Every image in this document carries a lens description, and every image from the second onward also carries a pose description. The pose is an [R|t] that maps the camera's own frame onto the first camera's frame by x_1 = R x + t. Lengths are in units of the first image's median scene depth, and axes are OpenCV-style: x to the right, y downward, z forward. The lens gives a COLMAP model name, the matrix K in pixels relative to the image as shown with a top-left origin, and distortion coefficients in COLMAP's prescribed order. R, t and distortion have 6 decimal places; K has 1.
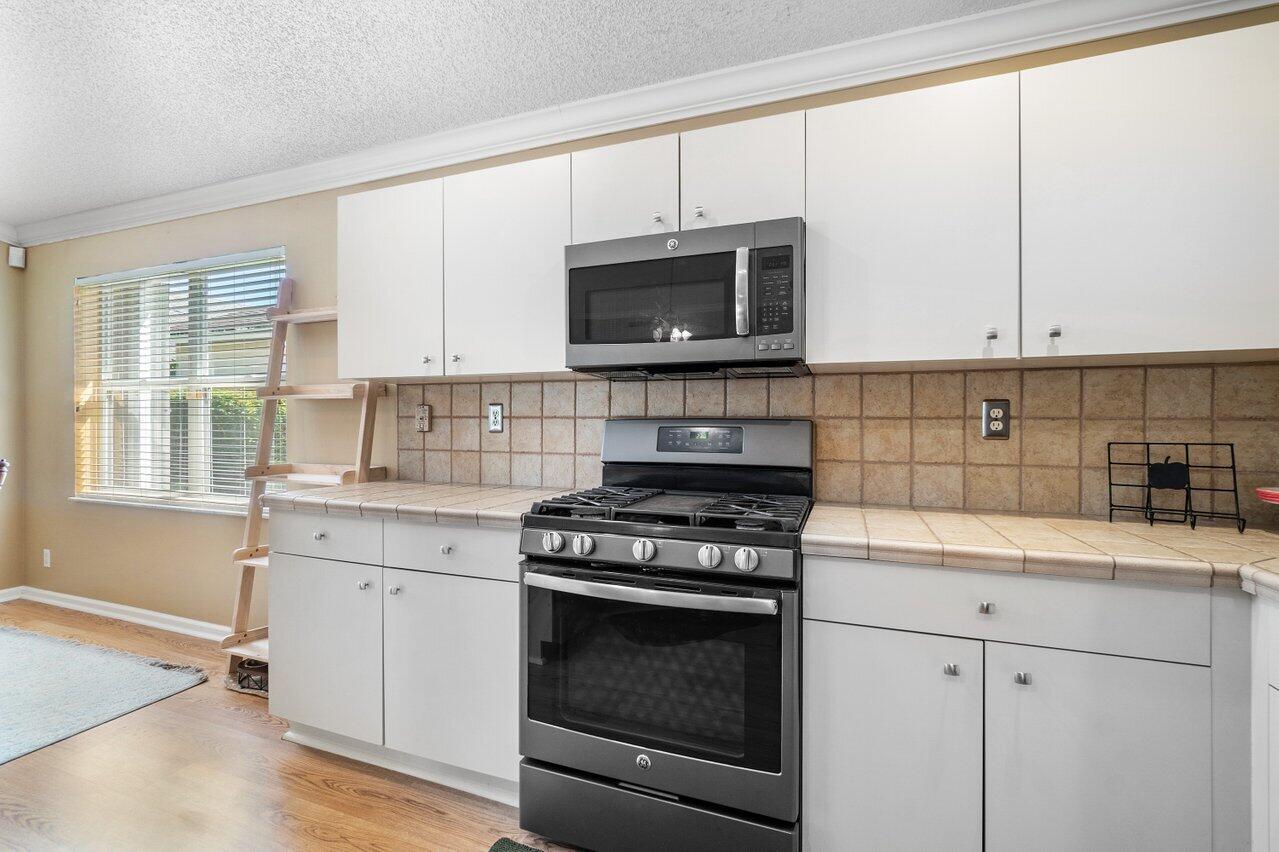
lens RADIAL K [[567.9, 0, 635.2], [0, 567.9, 430.4], [0, 0, 1]] dist [0.001382, 0.000265]
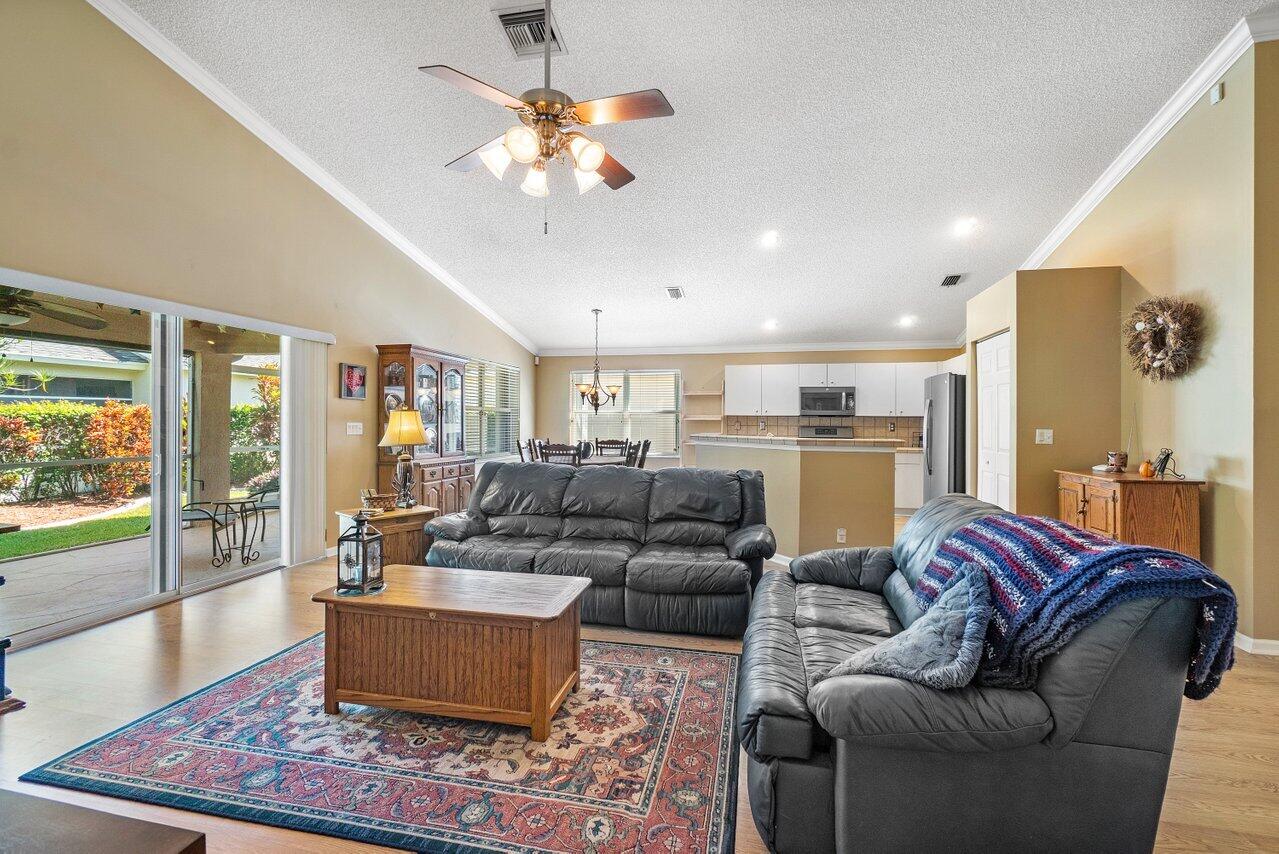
lens RADIAL K [[562.7, 0, 648.0], [0, 562.7, 424.5], [0, 0, 1]] dist [-0.001464, -0.000322]
pose [[0.988247, 0.001493, 0.152860, -1.940621], [-0.000969, 0.999993, -0.003507, -0.023061], [-0.152864, 0.003317, 0.988242, -3.081797]]
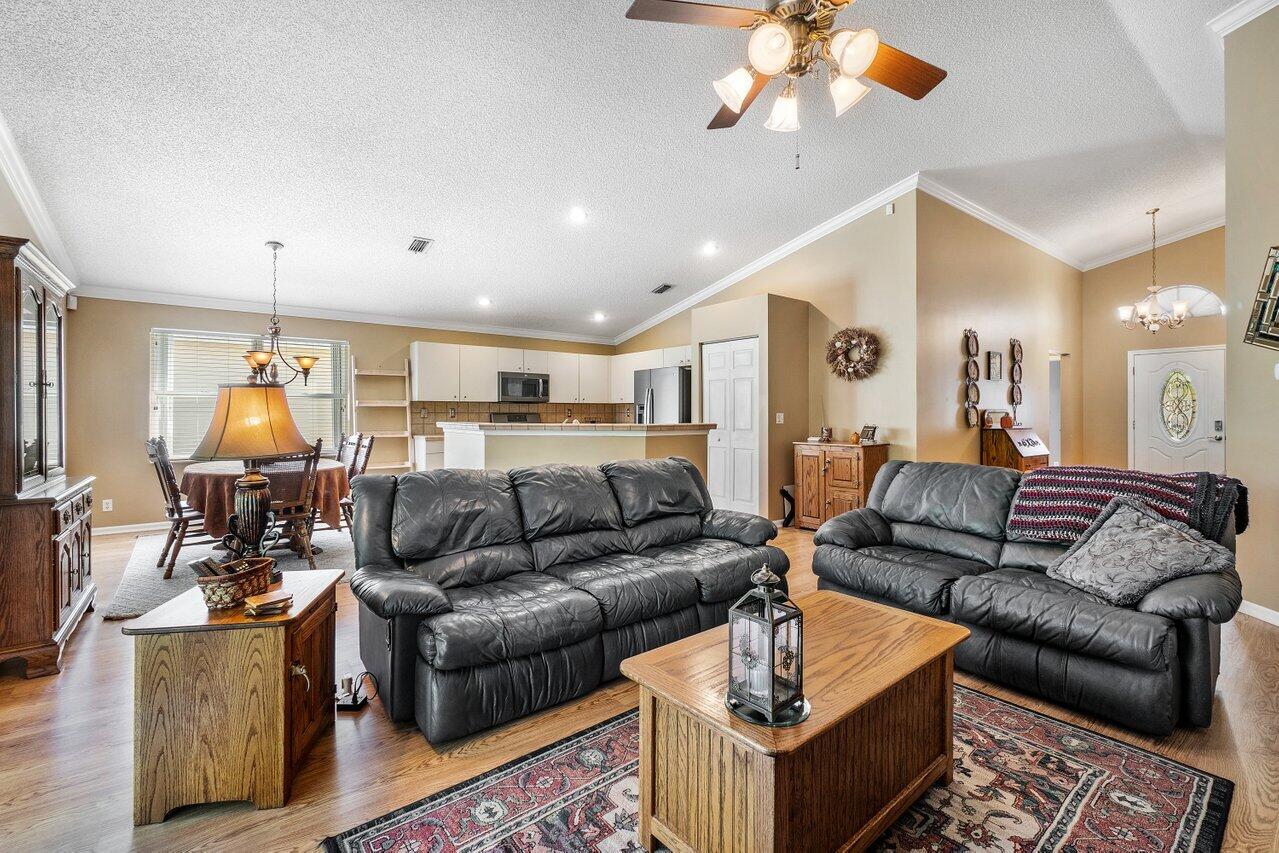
lens RADIAL K [[553.9, 0, 642.4], [0, 553.9, 412.3], [0, 0, 1]] dist [-0.002570, -0.000126]
pose [[0.512306, -0.005349, 0.858786, -3.069525], [0.008452, 0.999964, 0.001187, -0.026832], [-0.858761, 0.006651, 0.512332, -1.954597]]
